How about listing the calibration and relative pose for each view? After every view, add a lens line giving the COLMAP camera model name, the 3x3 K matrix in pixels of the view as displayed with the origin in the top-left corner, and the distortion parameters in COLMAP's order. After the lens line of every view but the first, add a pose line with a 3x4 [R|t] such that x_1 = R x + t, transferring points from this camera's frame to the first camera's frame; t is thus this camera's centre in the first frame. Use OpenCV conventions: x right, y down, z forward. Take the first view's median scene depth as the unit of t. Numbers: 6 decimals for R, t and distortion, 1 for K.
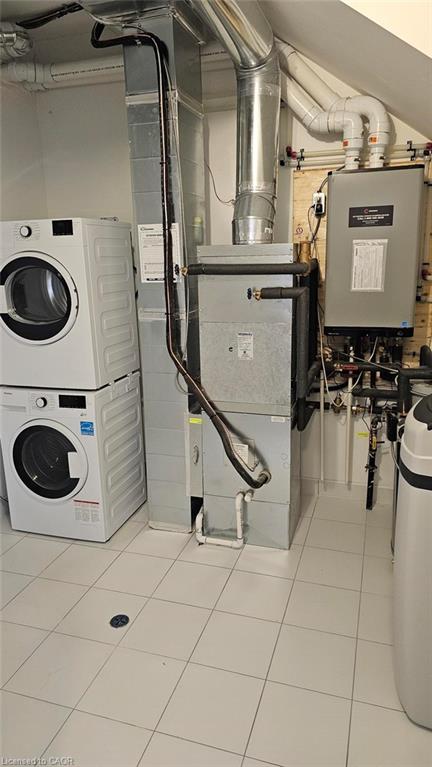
lens RADIAL K [[512.0, 0, 218.8], [0, 512.0, 376.1], [0, 0, 1]] dist [0.060667, -0.056289]
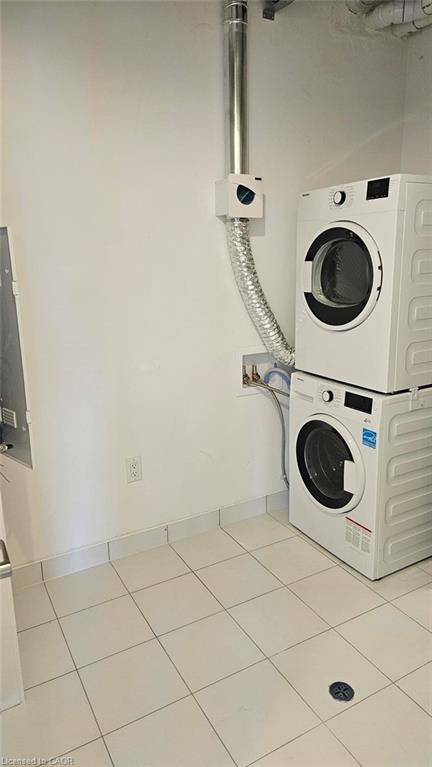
lens RADIAL K [[512.0, 0, 218.8], [0, 512.0, 376.1], [0, 0, 1]] dist [0.060667, -0.056289]
pose [[0.732741, 0.167288, -0.659625, 0.090532], [-0.157346, 0.984696, 0.074943, -0.018996], [0.662067, 0.048875, 0.747849, 0.225081]]
